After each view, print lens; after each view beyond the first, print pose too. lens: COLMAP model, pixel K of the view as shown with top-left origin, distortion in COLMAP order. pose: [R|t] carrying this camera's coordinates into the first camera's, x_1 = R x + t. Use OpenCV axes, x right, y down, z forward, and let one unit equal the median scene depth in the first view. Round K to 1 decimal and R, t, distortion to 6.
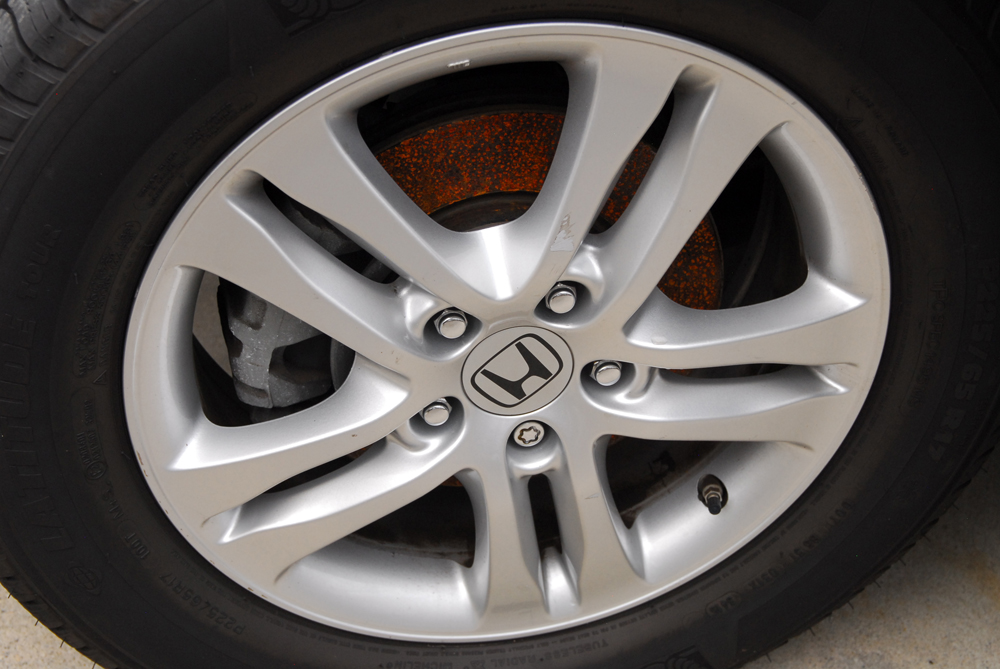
lens RADIAL K [[1725.6, 0, 500.0], [0, 1725.6, 334.5], [0, 0, 1]] dist [0.031898, 0.068096]
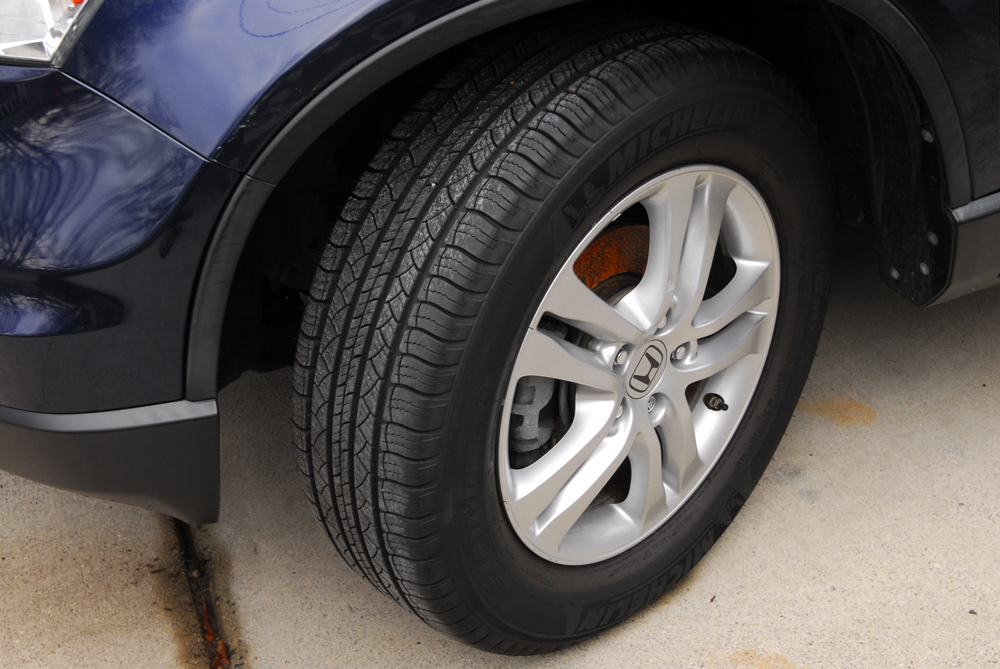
lens RADIAL K [[1725.6, 0, 500.0], [0, 1725.6, 334.5], [0, 0, 1]] dist [0.031898, 0.068096]
pose [[0.817167, -0.397527, 0.417386, -0.856541], [0.424055, 0.905078, 0.031790, -0.134270], [-0.390405, 0.151017, 0.908173, -0.587836]]
